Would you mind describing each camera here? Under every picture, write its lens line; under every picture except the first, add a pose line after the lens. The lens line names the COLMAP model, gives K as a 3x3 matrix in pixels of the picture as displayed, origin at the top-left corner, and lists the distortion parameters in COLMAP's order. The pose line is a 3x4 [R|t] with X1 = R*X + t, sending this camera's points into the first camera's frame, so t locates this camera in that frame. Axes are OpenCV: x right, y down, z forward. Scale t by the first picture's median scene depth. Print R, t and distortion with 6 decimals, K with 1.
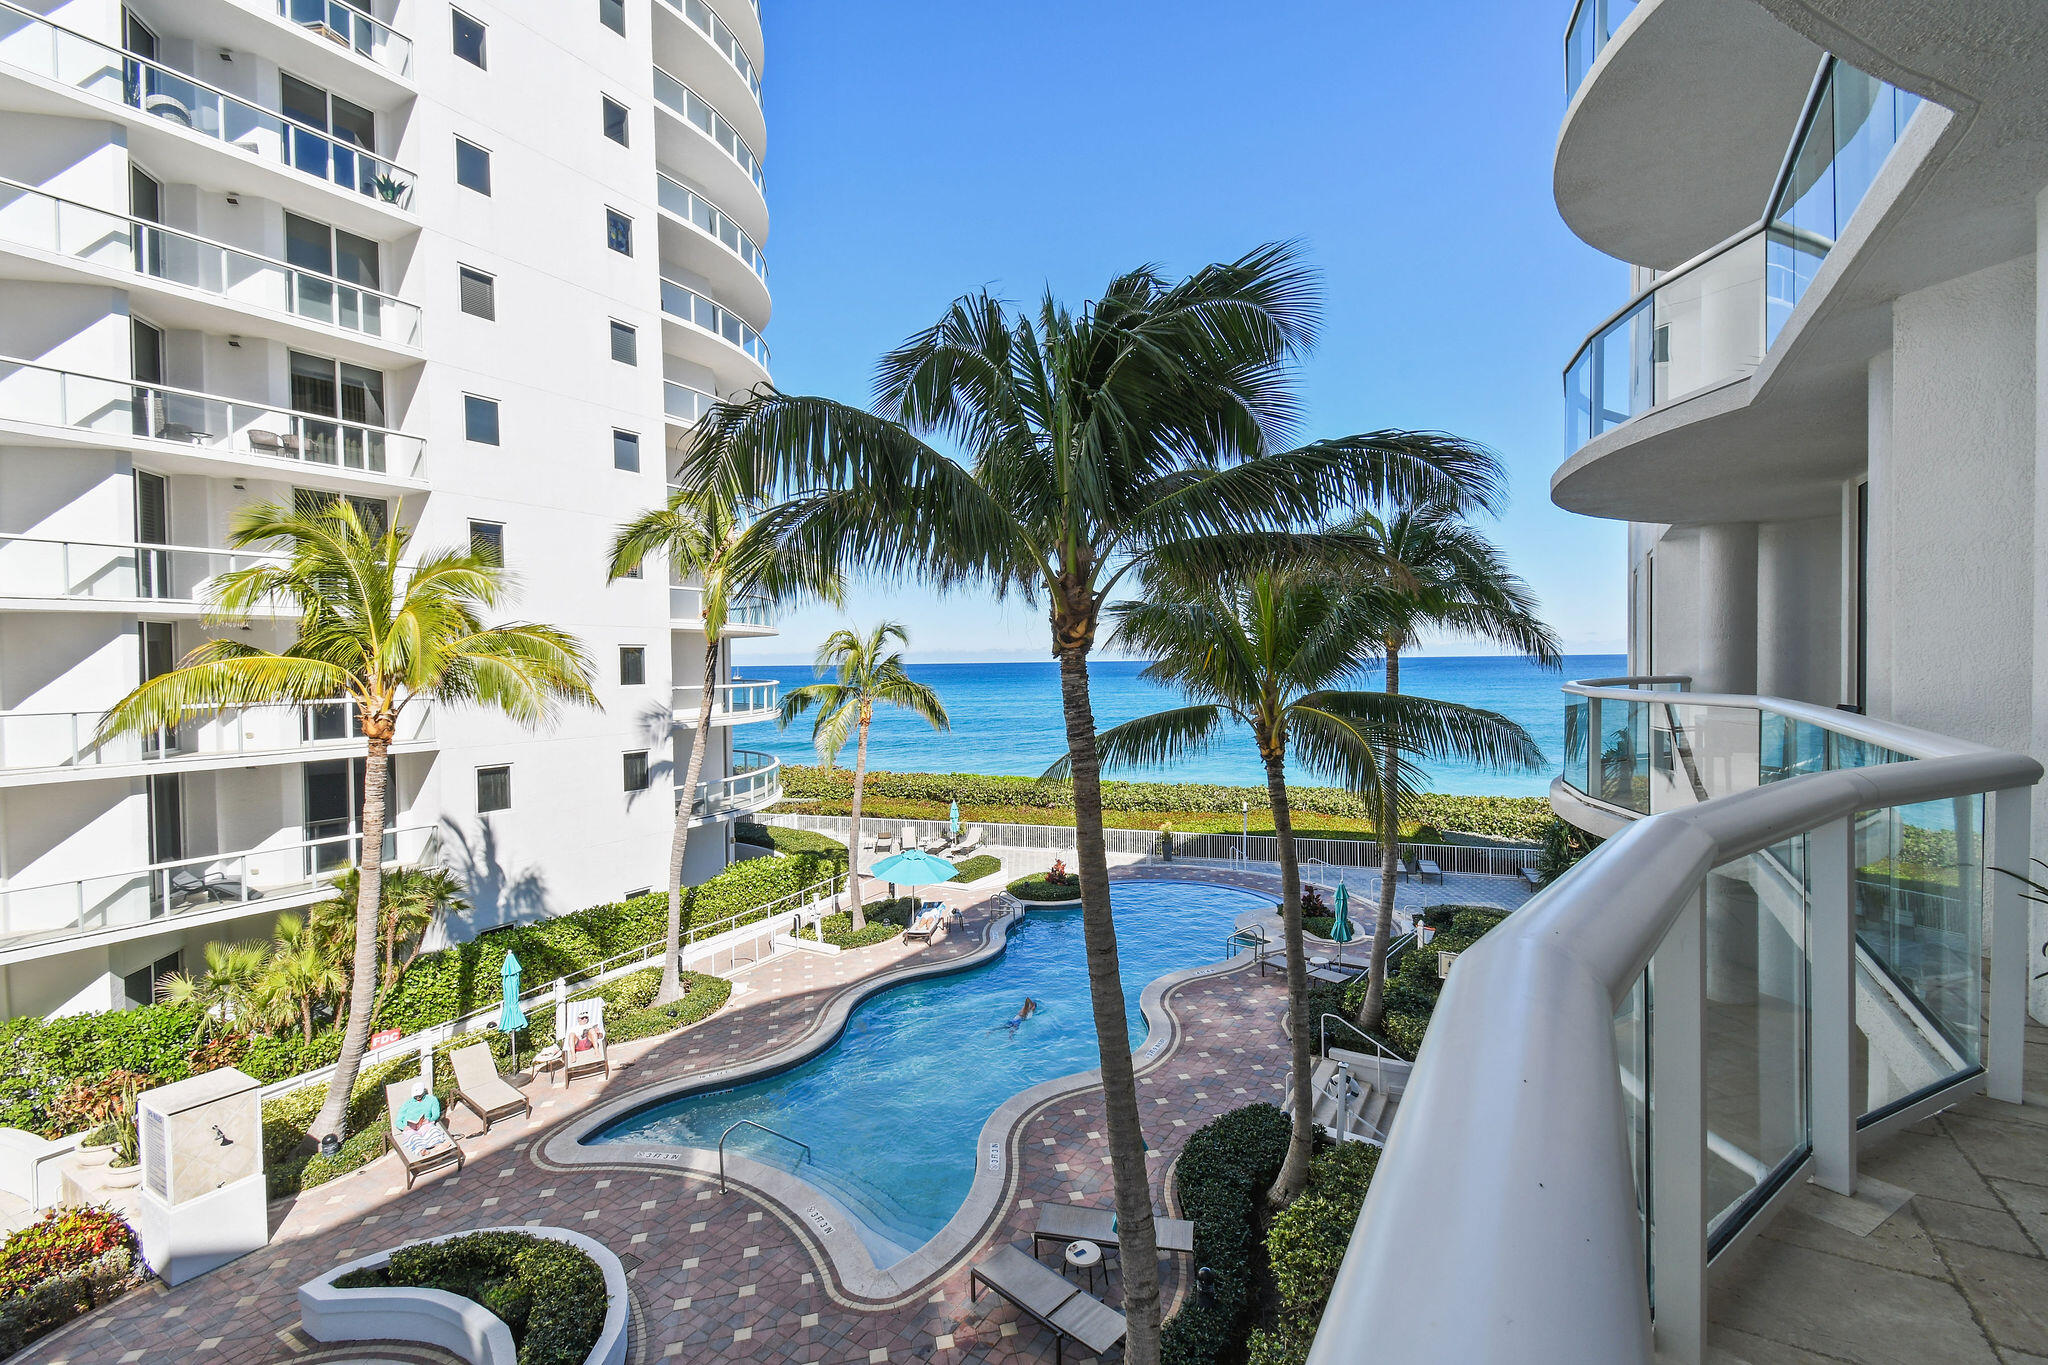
lens RADIAL K [[910.5, 0, 1030.7], [0, 910.5, 685.8], [0, 0, 1]] dist [0.034988, -0.017534]
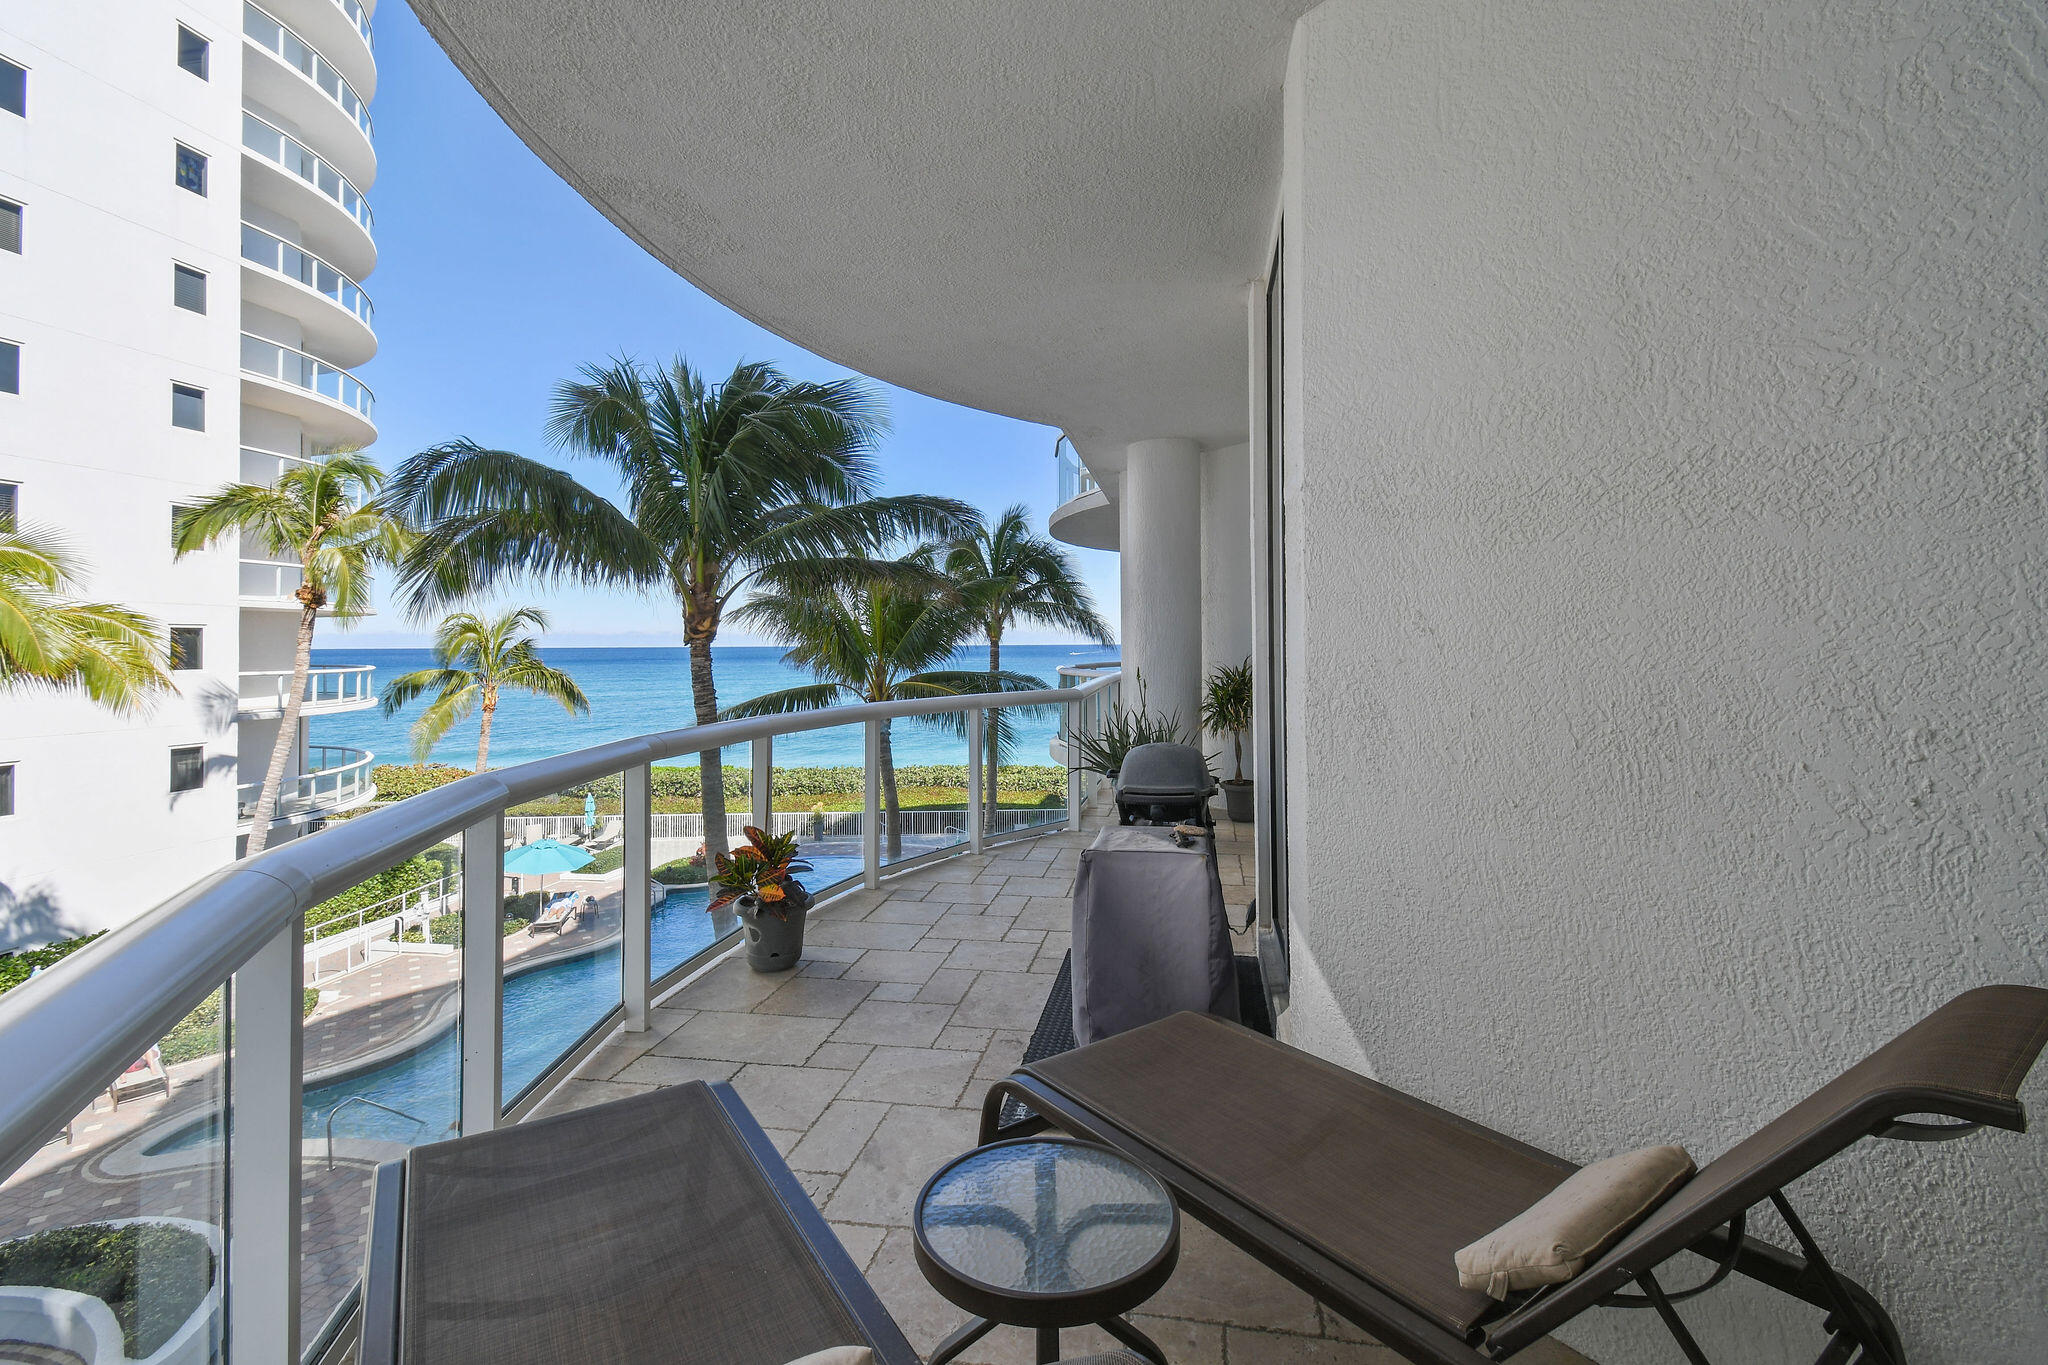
lens RADIAL K [[935.5, 0, 1042.1], [0, 935.5, 634.1], [0, 0, 1]] dist [0.057997, -0.031346]
pose [[0.935254, 0.014736, 0.353671, 0.010376], [0.000335, 0.999096, -0.042514, 0.005083], [-0.353978, 0.039880, 0.934403, -0.195117]]
